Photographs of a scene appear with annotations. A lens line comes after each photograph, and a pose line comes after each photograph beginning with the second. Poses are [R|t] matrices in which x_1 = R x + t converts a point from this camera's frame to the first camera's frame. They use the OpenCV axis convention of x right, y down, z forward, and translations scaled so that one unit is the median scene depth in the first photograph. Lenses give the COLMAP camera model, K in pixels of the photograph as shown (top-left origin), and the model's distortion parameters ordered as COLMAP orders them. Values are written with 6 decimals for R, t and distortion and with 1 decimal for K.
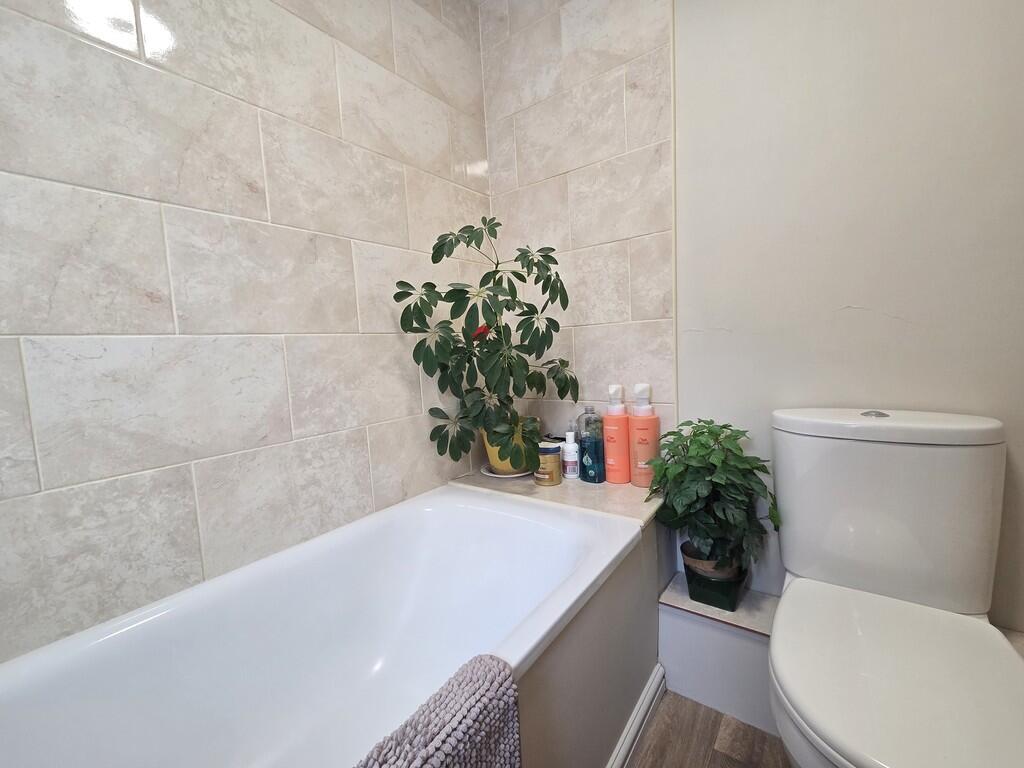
lens RADIAL K [[415.7, 0, 510.0], [0, 415.7, 385.2], [0, 0, 1]] dist [0.004063, -0.000191]
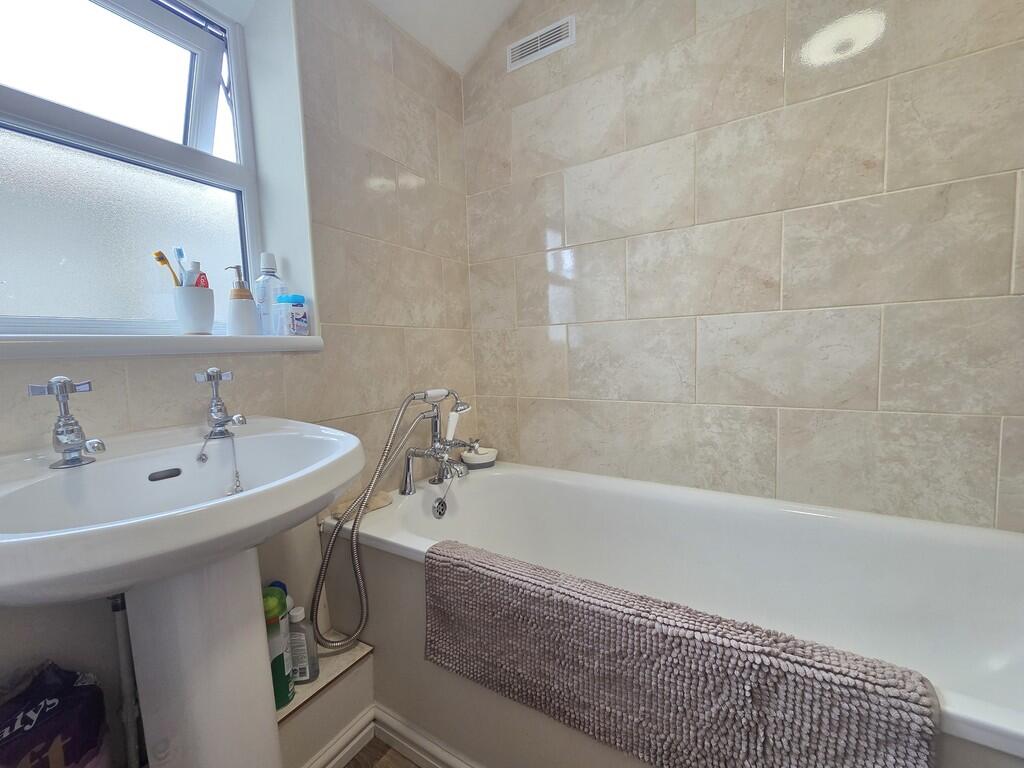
lens RADIAL K [[415.7, 0, 510.1], [0, 415.7, 383.1], [0, 0, 1]] dist [0.004063, -0.000191]
pose [[0.097286, 0.139257, -0.985466, 0.409434], [-0.054921, 0.989405, 0.134392, -0.020994], [0.993740, 0.041049, 0.103904, 0.015593]]
